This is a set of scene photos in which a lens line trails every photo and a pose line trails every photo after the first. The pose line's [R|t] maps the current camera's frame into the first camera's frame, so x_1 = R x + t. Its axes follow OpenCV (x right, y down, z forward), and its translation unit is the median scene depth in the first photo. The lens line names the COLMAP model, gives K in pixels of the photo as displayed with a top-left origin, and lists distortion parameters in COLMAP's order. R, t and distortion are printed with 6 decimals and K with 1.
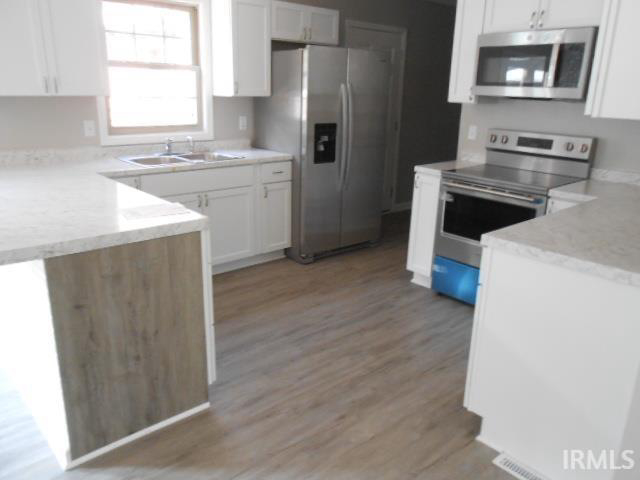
lens RADIAL K [[501.8, 0, 314.7], [0, 501.8, 237.9], [0, 0, 1]] dist [-0.005965, 0.005734]
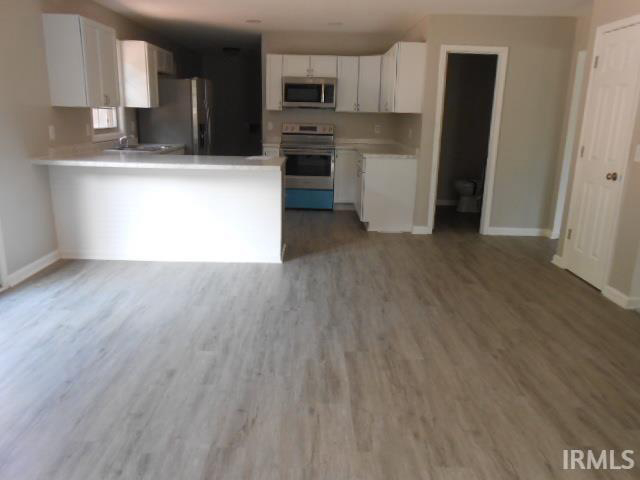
lens RADIAL K [[501.8, 0, 314.7], [0, 501.8, 237.9], [0, 0, 1]] dist [-0.005965, 0.005734]
pose [[0.649678, -0.192098, 0.735539, -1.214978], [0.212857, 0.974812, 0.066579, 0.127817], [-0.729802, 0.113310, 0.674203, -0.405828]]
